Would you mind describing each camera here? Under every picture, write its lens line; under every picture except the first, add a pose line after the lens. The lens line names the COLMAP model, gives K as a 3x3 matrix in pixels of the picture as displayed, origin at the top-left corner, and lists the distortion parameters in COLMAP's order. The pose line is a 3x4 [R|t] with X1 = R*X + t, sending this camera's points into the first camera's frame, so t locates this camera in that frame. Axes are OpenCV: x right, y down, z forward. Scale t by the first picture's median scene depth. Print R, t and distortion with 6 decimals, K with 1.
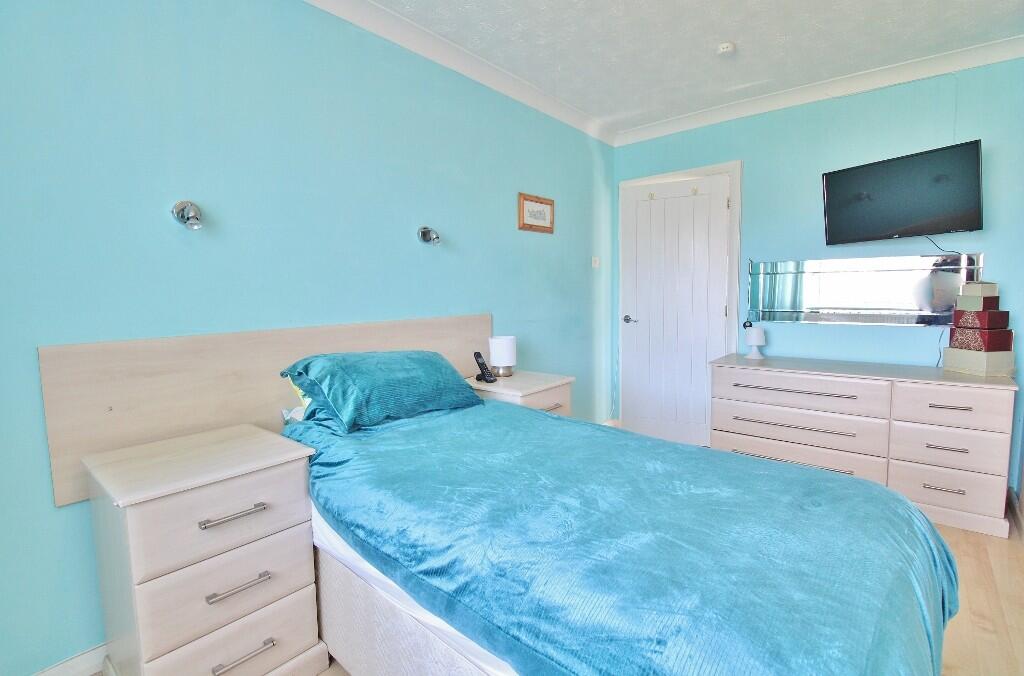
lens RADIAL K [[485.8, 0, 515.0], [0, 485.8, 335.9], [0, 0, 1]] dist [0.001762, -0.012919]
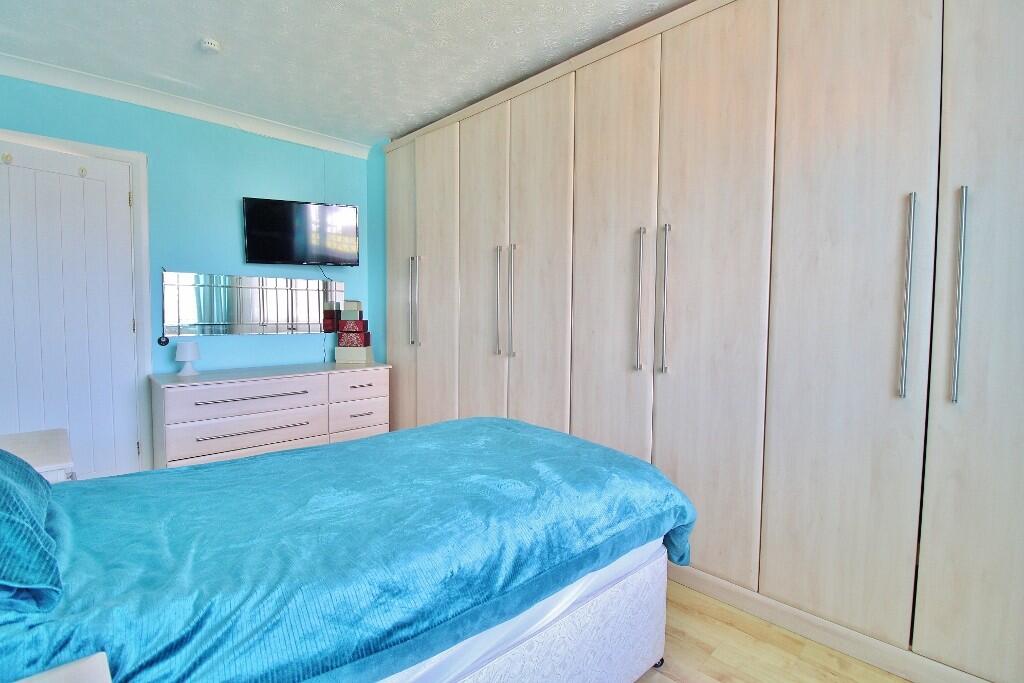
lens RADIAL K [[485.8, 0, 514.6], [0, 485.8, 338.3], [0, 0, 1]] dist [0.001762, -0.012919]
pose [[0.083957, -0.041587, 0.995601, -0.723562], [0.079948, 0.996189, 0.034869, -0.013461], [-0.993257, 0.076669, 0.086961, 0.565794]]
